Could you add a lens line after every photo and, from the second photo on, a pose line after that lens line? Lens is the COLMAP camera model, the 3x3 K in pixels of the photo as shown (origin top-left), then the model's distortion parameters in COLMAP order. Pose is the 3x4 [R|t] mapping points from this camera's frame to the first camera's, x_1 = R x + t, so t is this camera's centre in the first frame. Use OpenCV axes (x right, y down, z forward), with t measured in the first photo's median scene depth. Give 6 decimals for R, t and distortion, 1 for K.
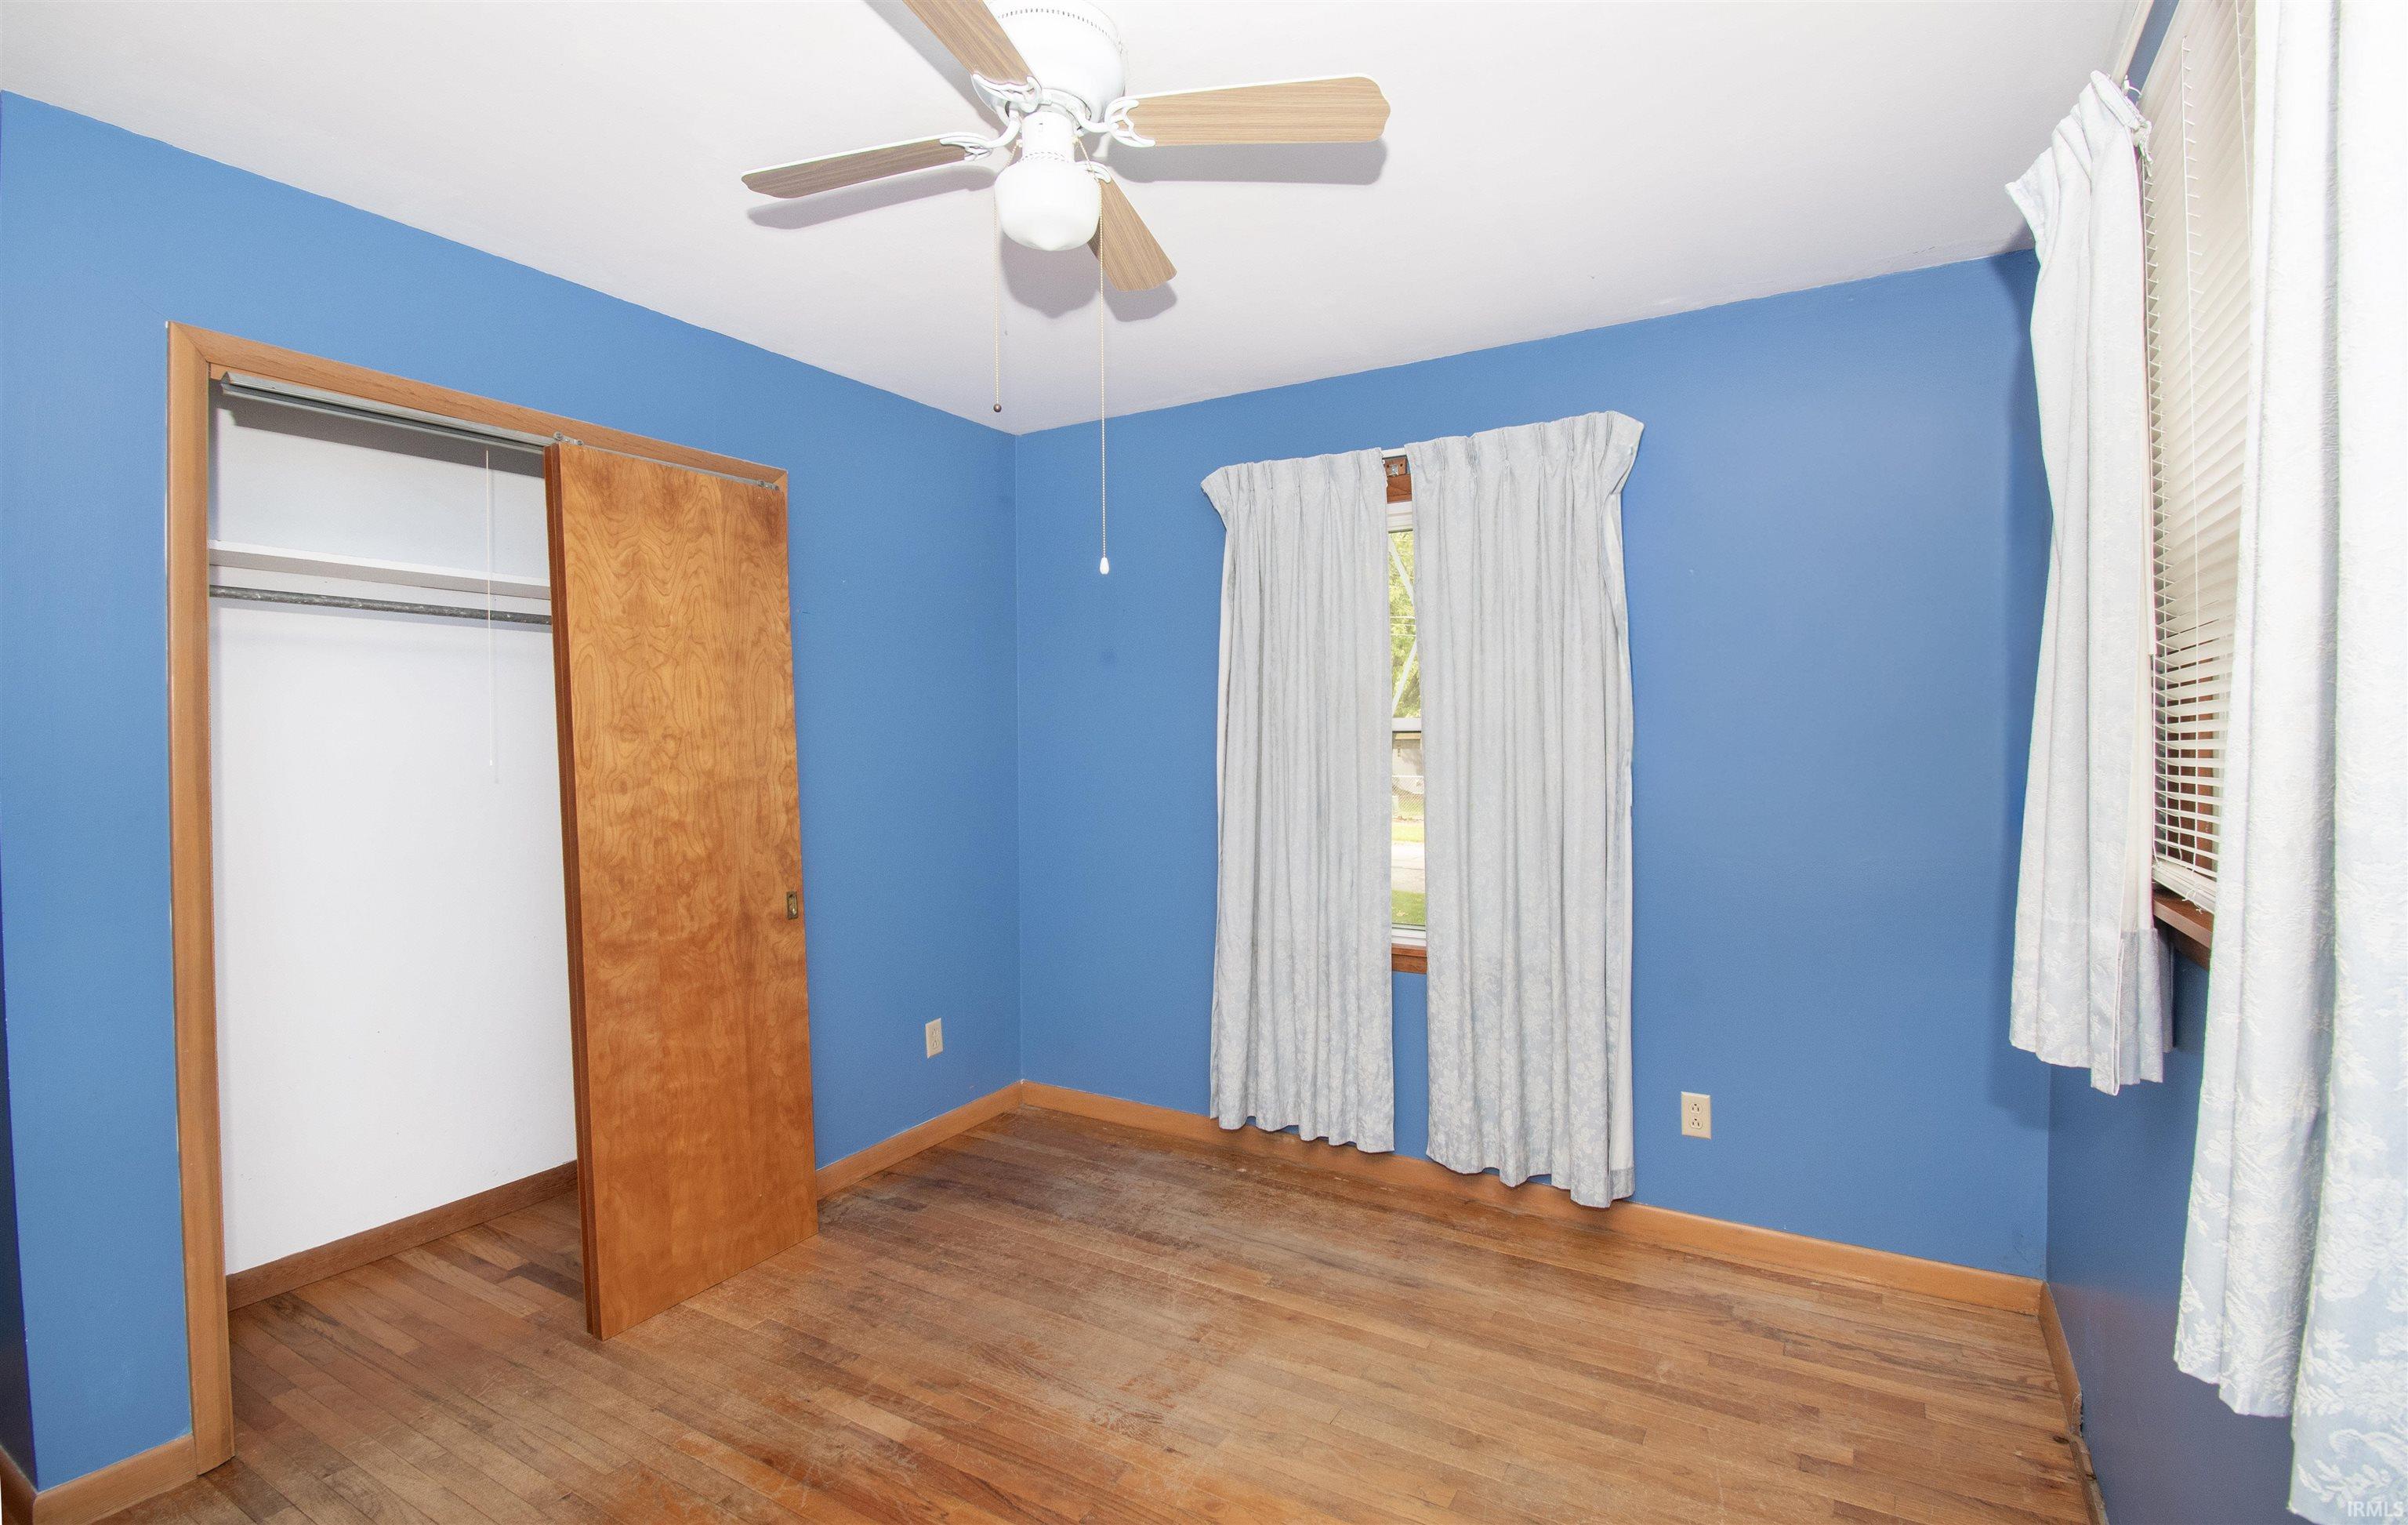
lens RADIAL K [[1106.4, 0, 1207.9], [0, 1106.4, 719.5], [0, 0, 1]] dist [-0.000329, -0.000161]
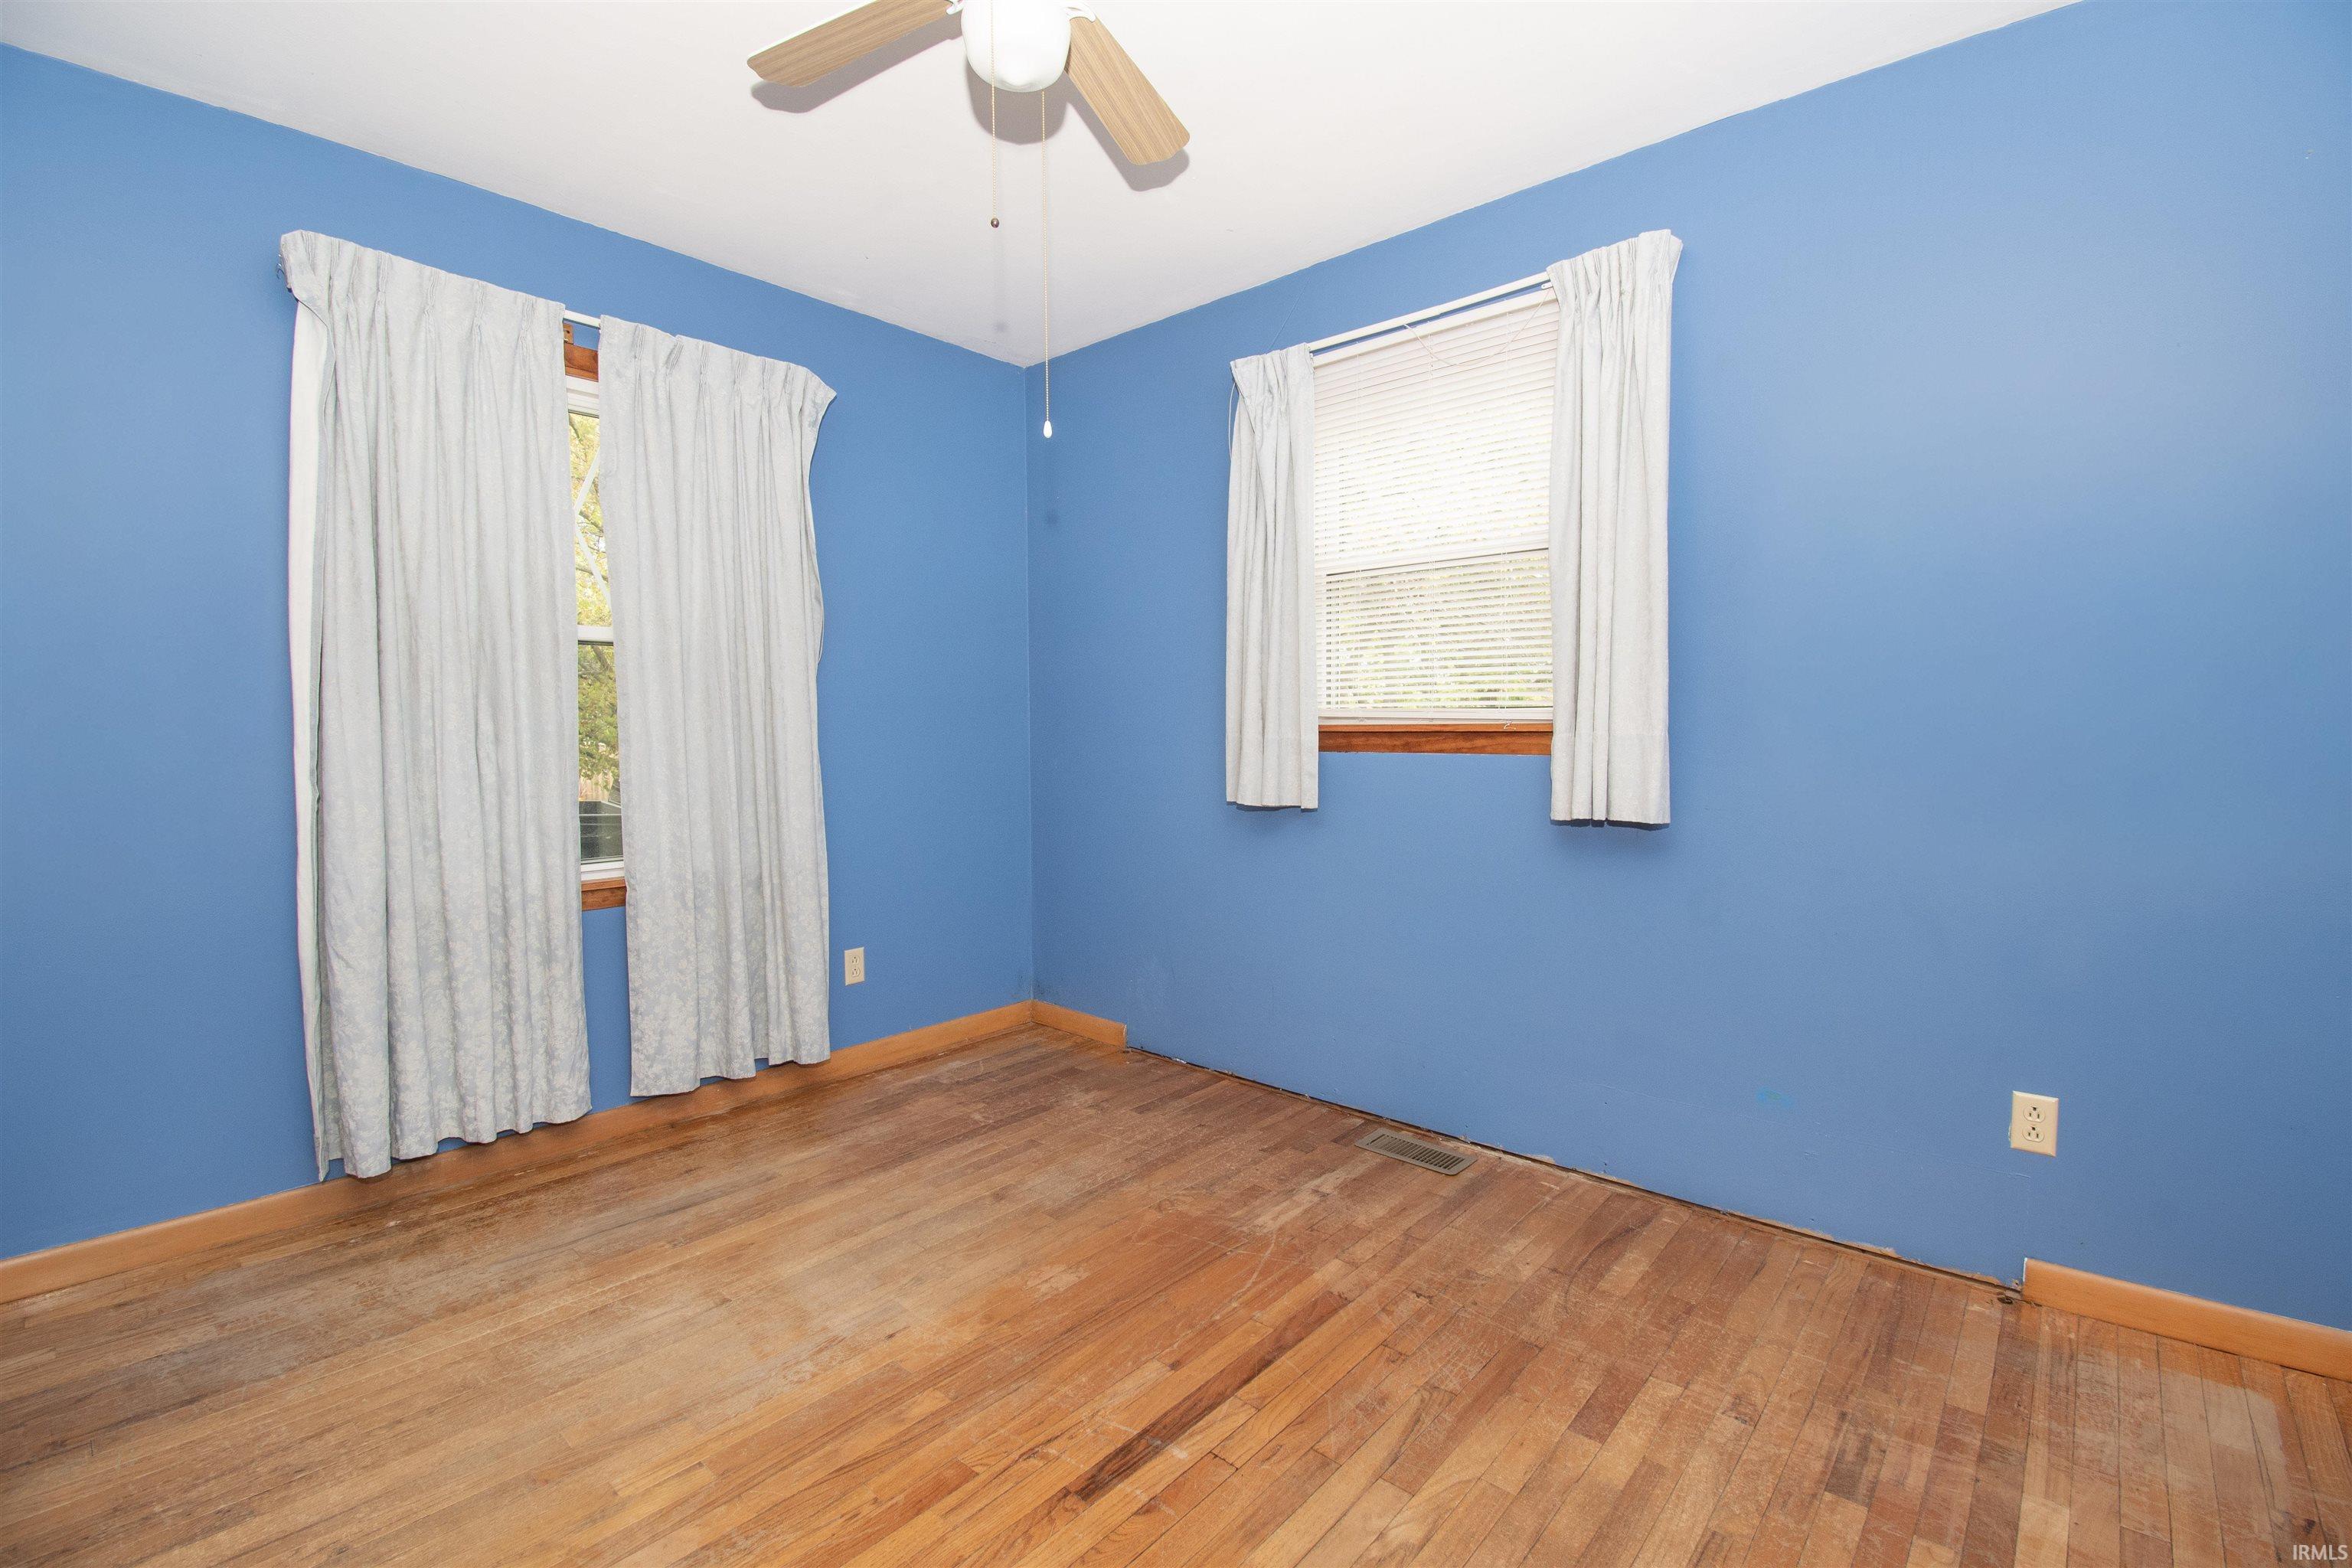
lens RADIAL K [[1031.6, 0, 1197.9], [0, 1031.6, 778.4], [0, 0, 1]] dist [0.021873, -0.025351]
pose [[0.178467, -0.043607, 0.982979, -0.608199], [-0.011700, 0.998853, 0.046435, 0.082671], [-0.983876, -0.019788, 0.177753, 0.402973]]
